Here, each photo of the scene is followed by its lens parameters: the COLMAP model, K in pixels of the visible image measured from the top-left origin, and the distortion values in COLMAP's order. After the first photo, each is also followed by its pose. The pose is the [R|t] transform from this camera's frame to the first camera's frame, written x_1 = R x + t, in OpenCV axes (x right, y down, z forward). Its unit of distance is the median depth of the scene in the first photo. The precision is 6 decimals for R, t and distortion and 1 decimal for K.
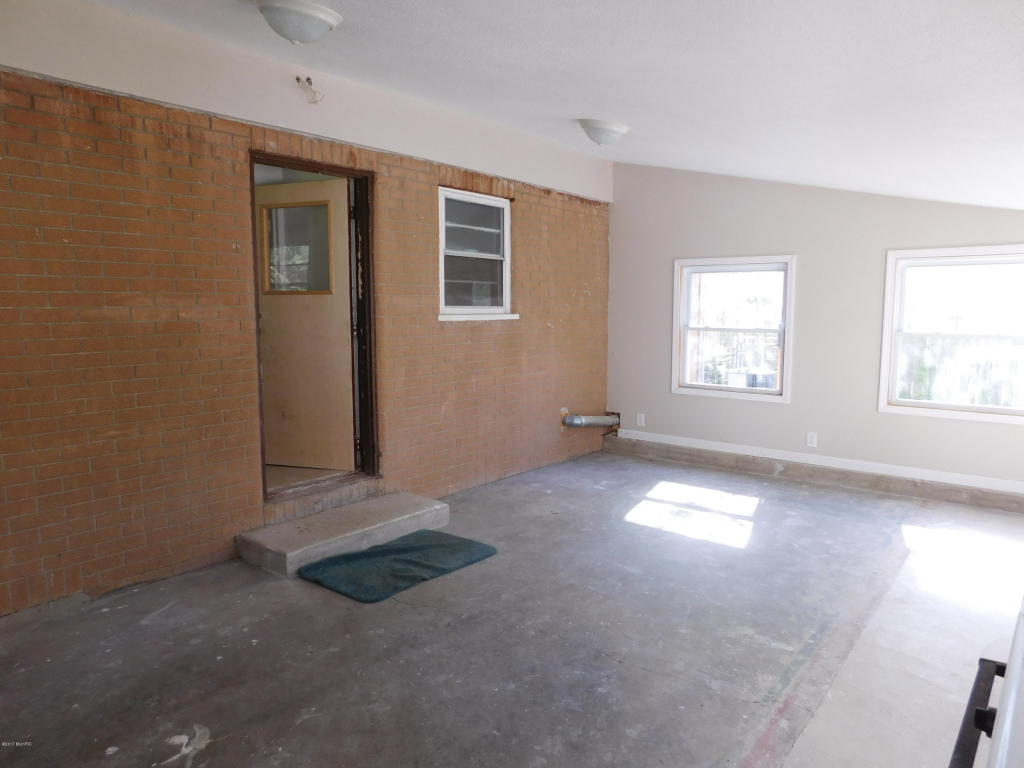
lens RADIAL K [[680.7, 0, 509.9], [0, 680.7, 387.6], [0, 0, 1]] dist [-0.055067, 0.022333]
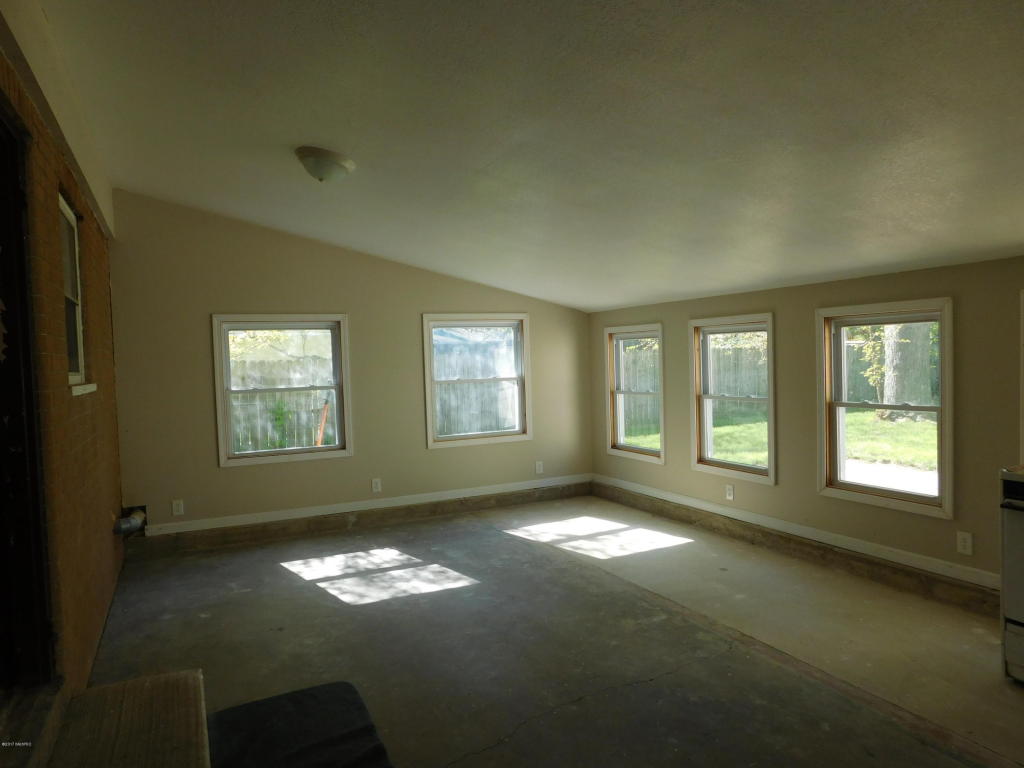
lens RADIAL K [[680.7, 0, 510.2], [0, 680.7, 382.6], [0, 0, 1]] dist [-0.055067, 0.022333]
pose [[0.404561, -0.046289, 0.913339, -0.513289], [0.138781, 0.990259, -0.011286, -0.049985], [-0.903919, 0.131320, 0.407044, 0.401192]]
